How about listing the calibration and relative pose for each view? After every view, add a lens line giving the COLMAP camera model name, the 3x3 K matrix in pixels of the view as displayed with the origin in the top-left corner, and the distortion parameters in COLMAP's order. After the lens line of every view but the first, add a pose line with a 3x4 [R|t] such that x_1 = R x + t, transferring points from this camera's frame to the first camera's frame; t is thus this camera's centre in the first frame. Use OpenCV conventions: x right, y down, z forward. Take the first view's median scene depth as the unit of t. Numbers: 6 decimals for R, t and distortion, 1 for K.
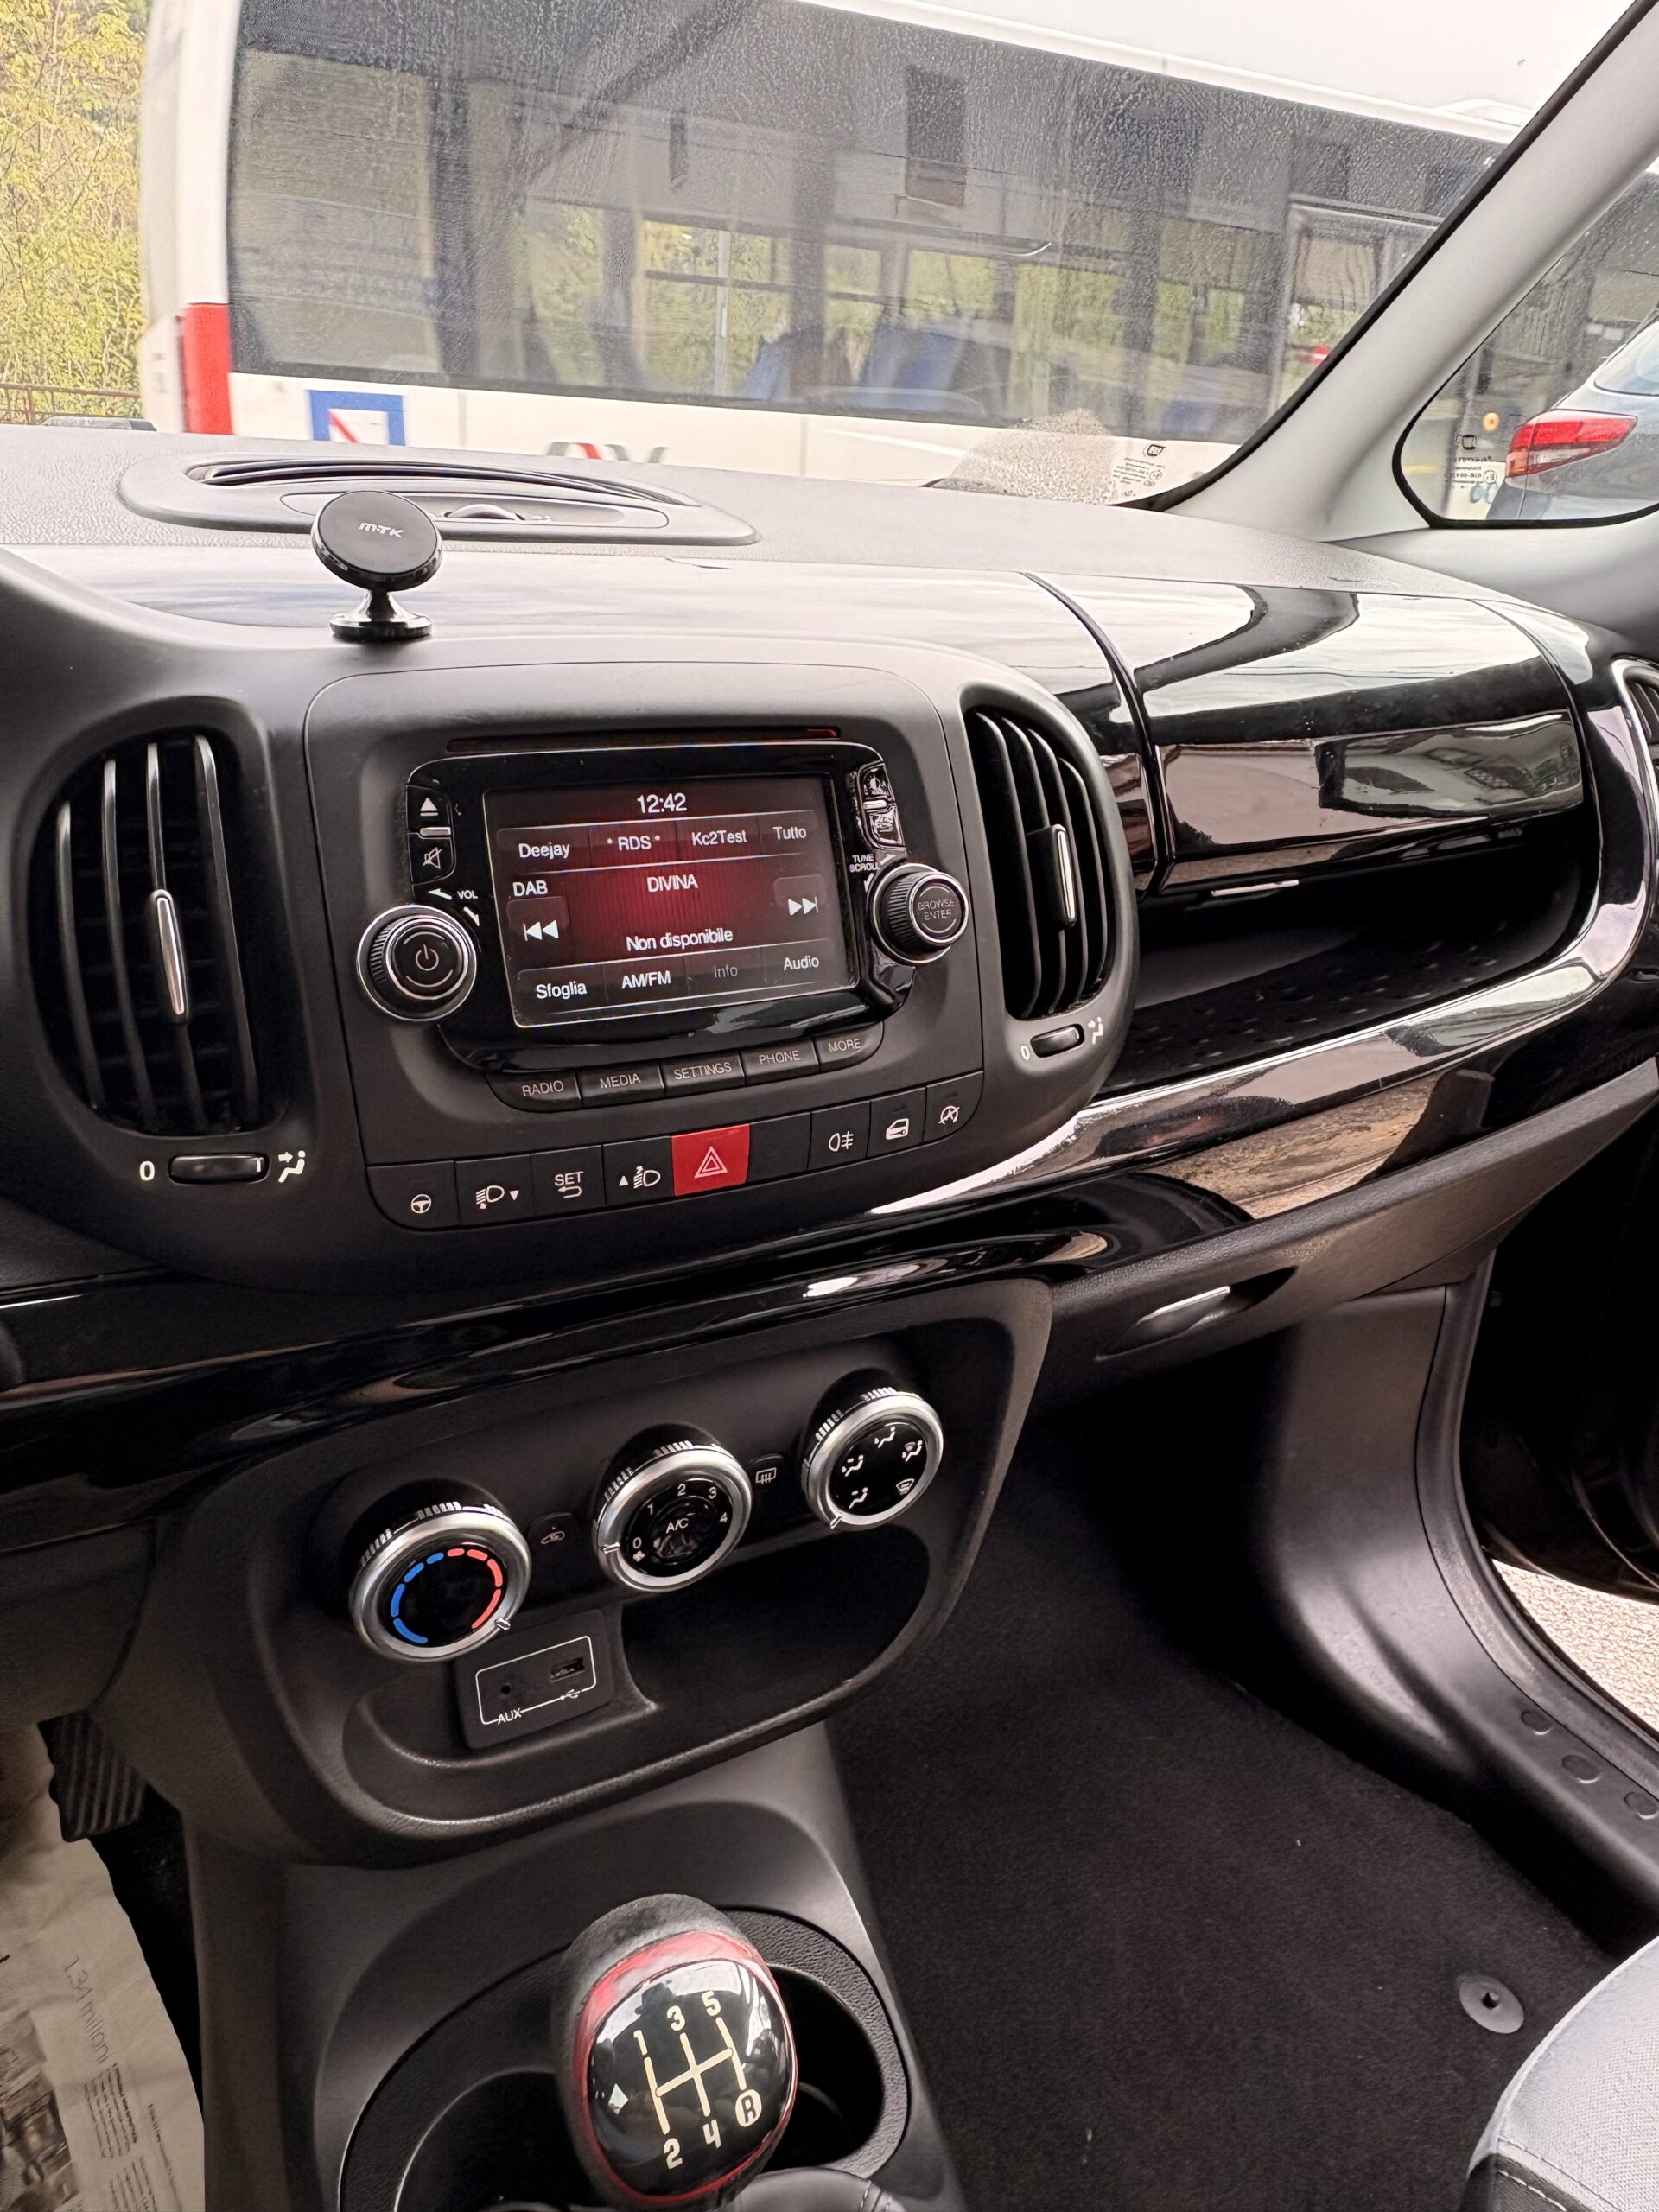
lens RADIAL K [[1489.0, 0, 840.1], [0, 1489.0, 1109.4], [0, 0, 1]] dist [-0.013867, 0.004920]
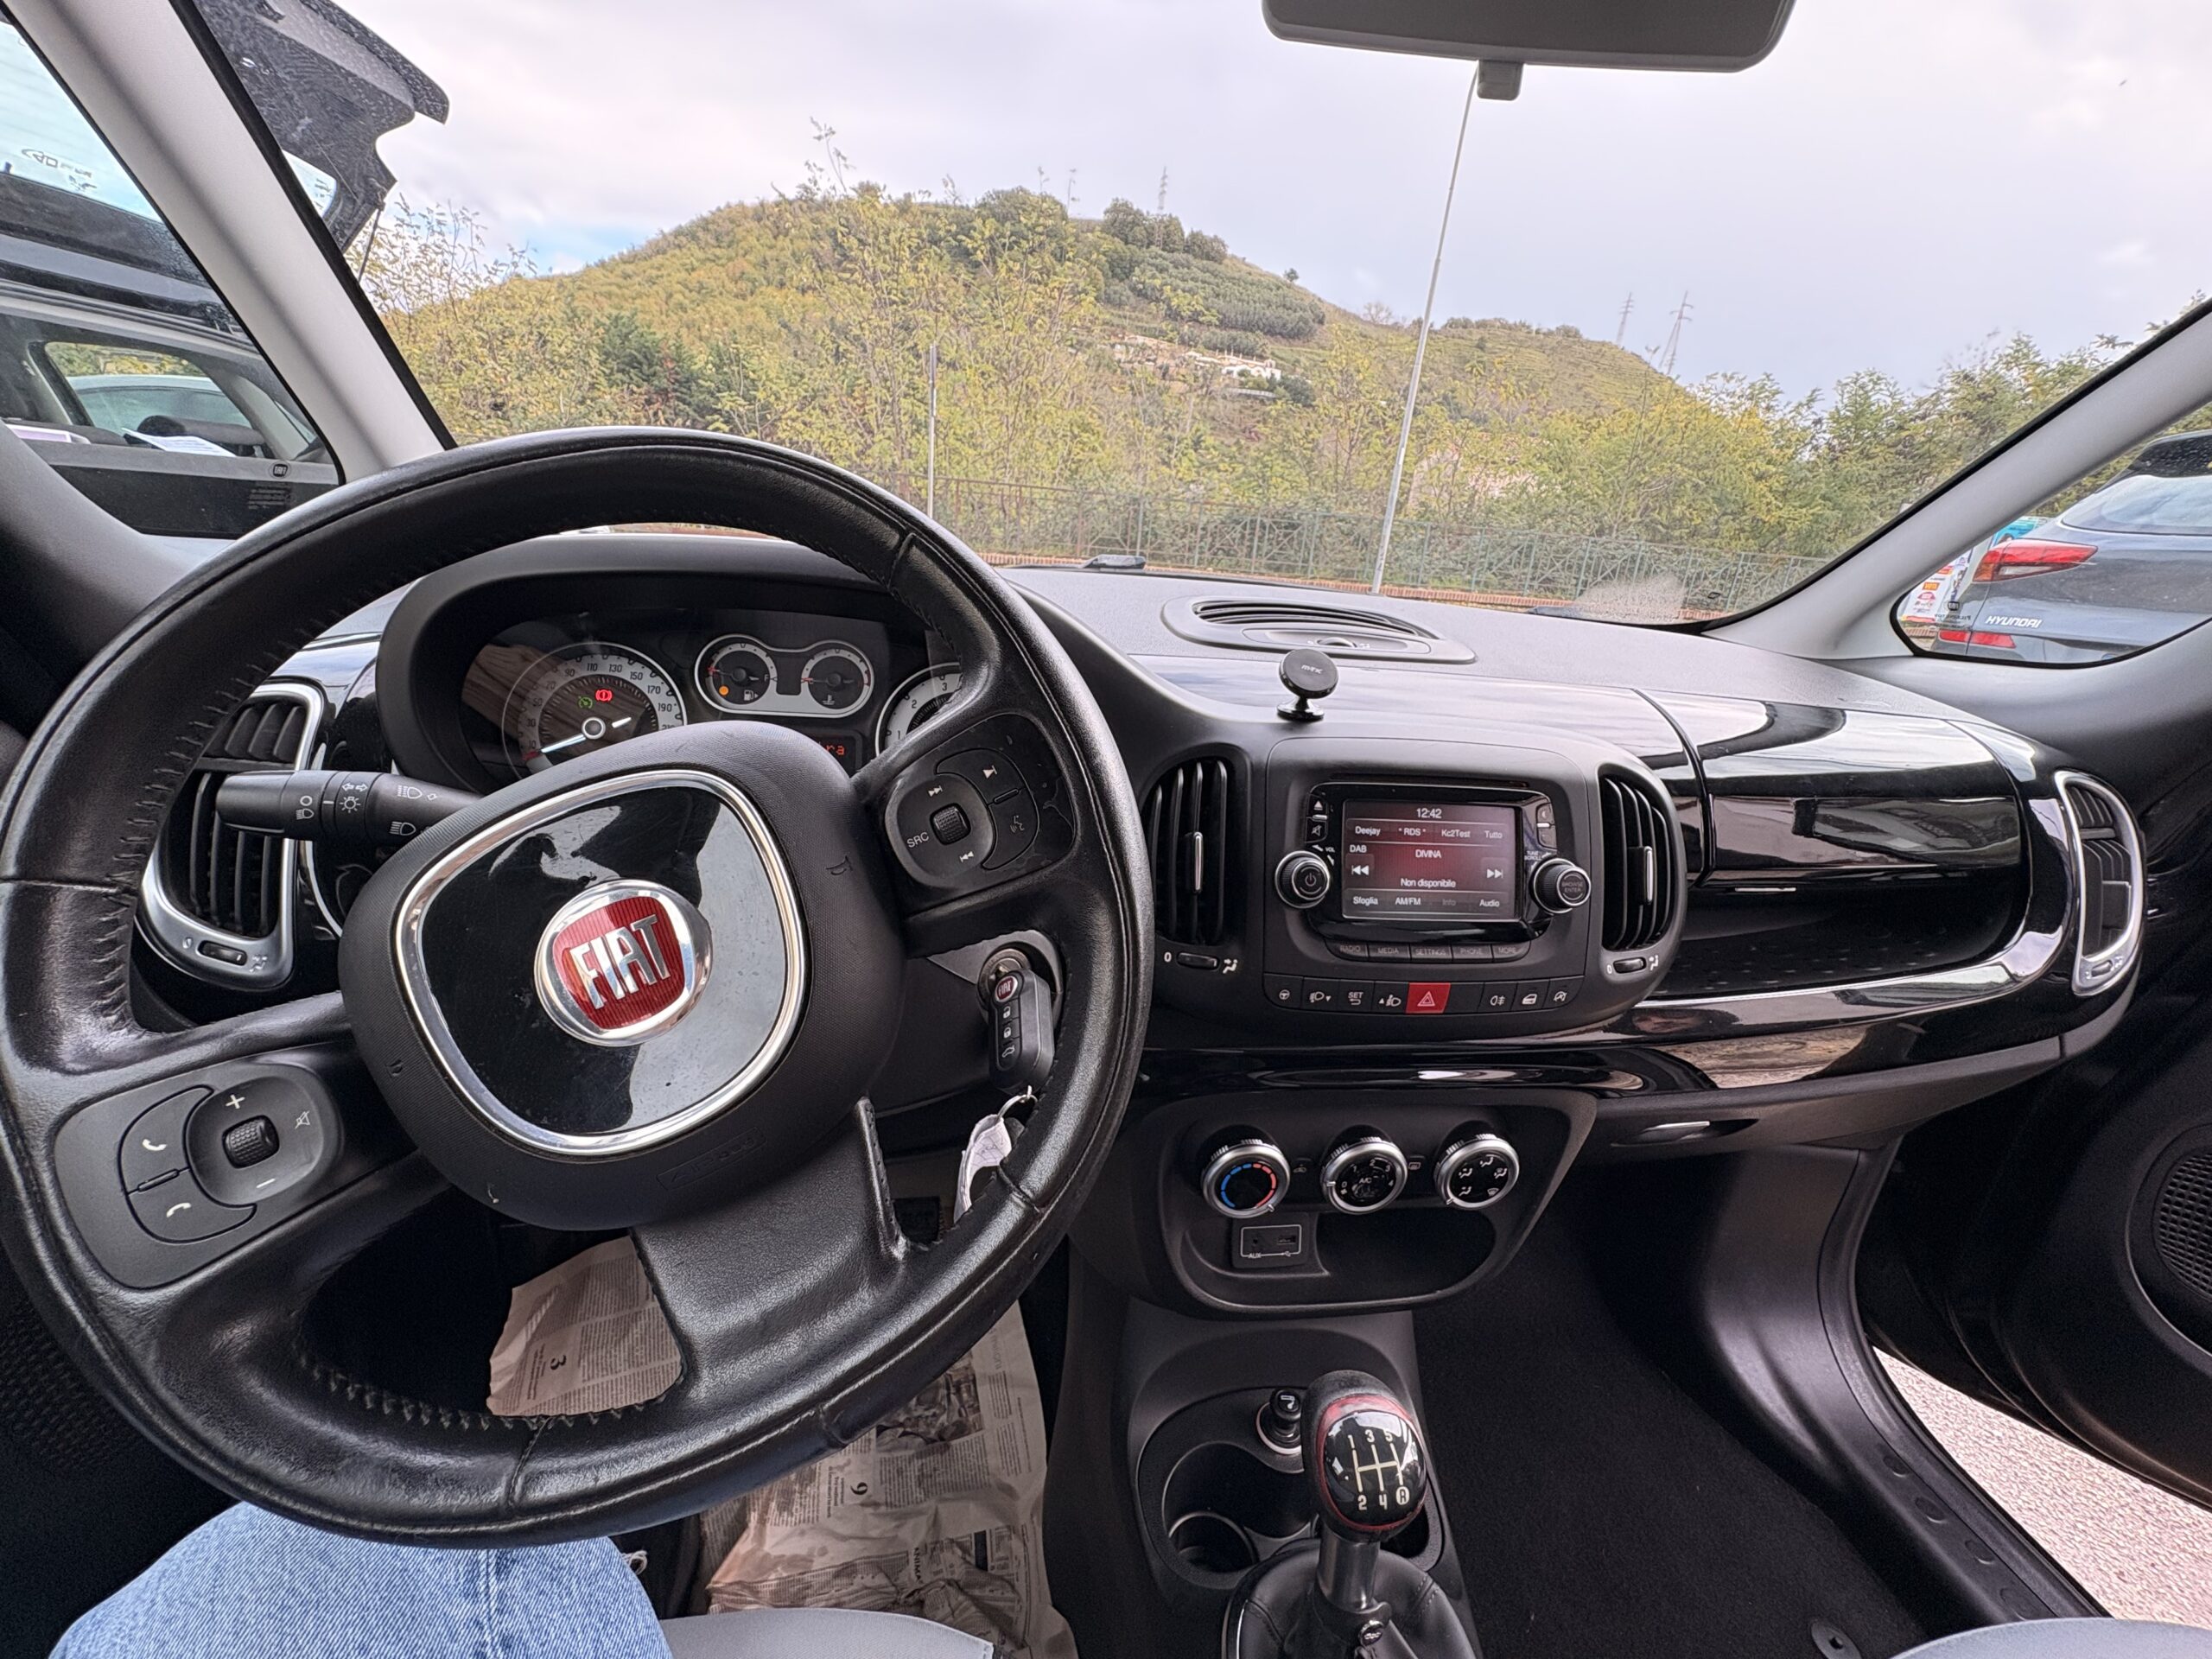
lens RADIAL K [[885.8, 0, 1099.1], [0, 885.8, 836.2], [0, 0, 1]] dist [-0.007468, -0.000341]
pose [[0.933459, 0.145740, -0.327740, -0.118761], [-0.169563, 0.984484, -0.045163, -0.041900], [0.316073, 0.097730, 0.943688, -0.204302]]
